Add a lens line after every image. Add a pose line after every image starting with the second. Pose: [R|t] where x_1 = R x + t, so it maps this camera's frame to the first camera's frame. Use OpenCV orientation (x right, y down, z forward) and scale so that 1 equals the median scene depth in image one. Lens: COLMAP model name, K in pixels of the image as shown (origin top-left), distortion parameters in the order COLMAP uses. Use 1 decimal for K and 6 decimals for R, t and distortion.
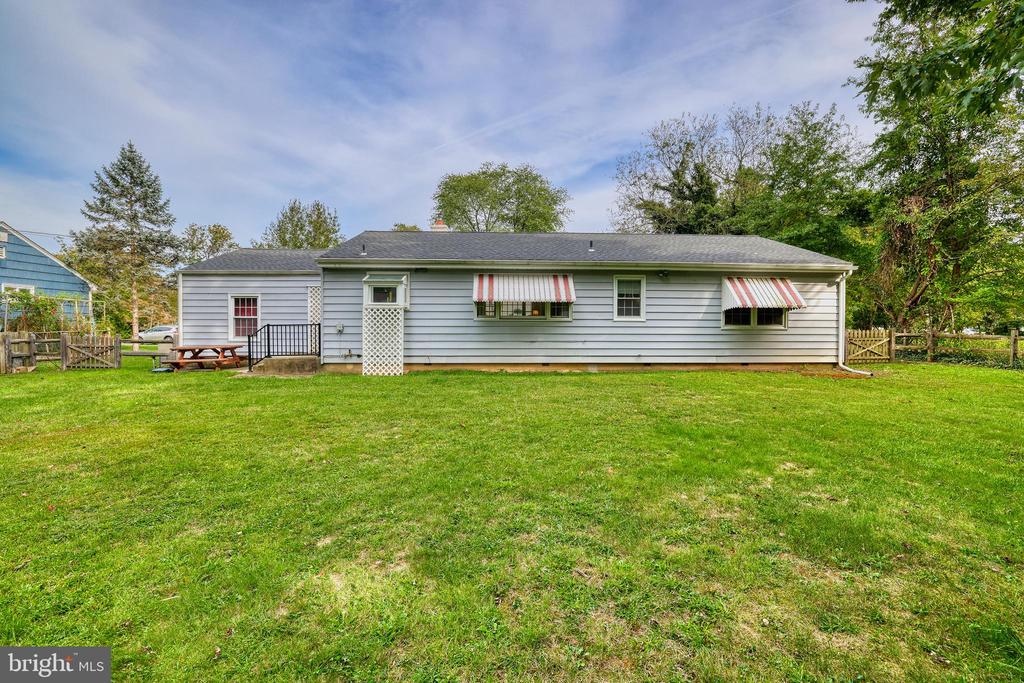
lens RADIAL K [[427.2, 0, 521.4], [0, 427.2, 337.5], [0, 0, 1]] dist [-0.013149, 0.000301]
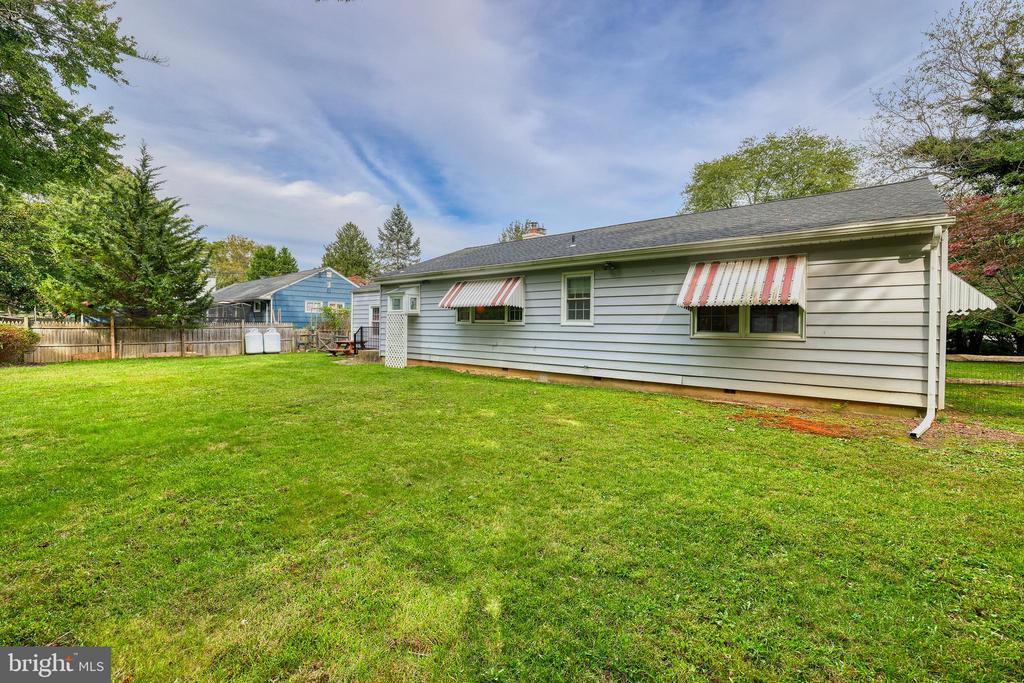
lens RADIAL K [[427.2, 0, 531.7], [0, 427.2, 324.1], [0, 0, 1]] dist [-0.013149, 0.000301]
pose [[0.739545, 0.002788, -0.673101, 0.755273], [-0.022865, 0.999518, -0.020981, -0.021341], [0.672719, 0.030907, 0.739253, 0.307674]]
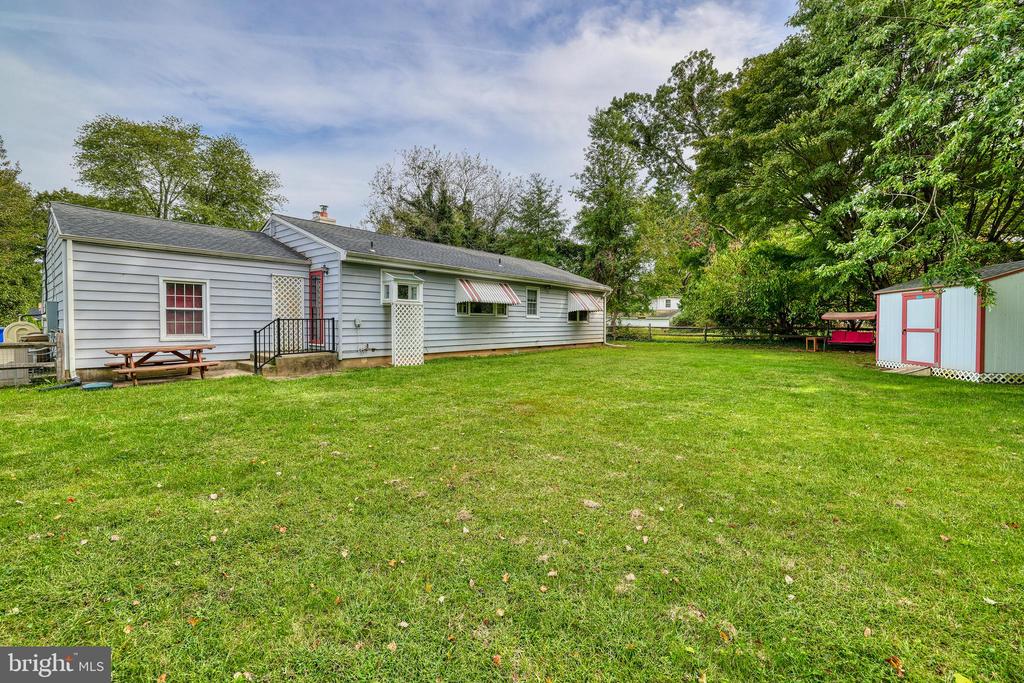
lens RADIAL K [[427.2, 0, 511.6], [0, 427.2, 335.3], [0, 0, 1]] dist [-0.013149, 0.000301]
pose [[0.676392, -0.022247, 0.736206, -0.875680], [0.021496, 0.999714, 0.010460, 0.004491], [-0.736228, 0.008751, 0.676677, 0.058542]]
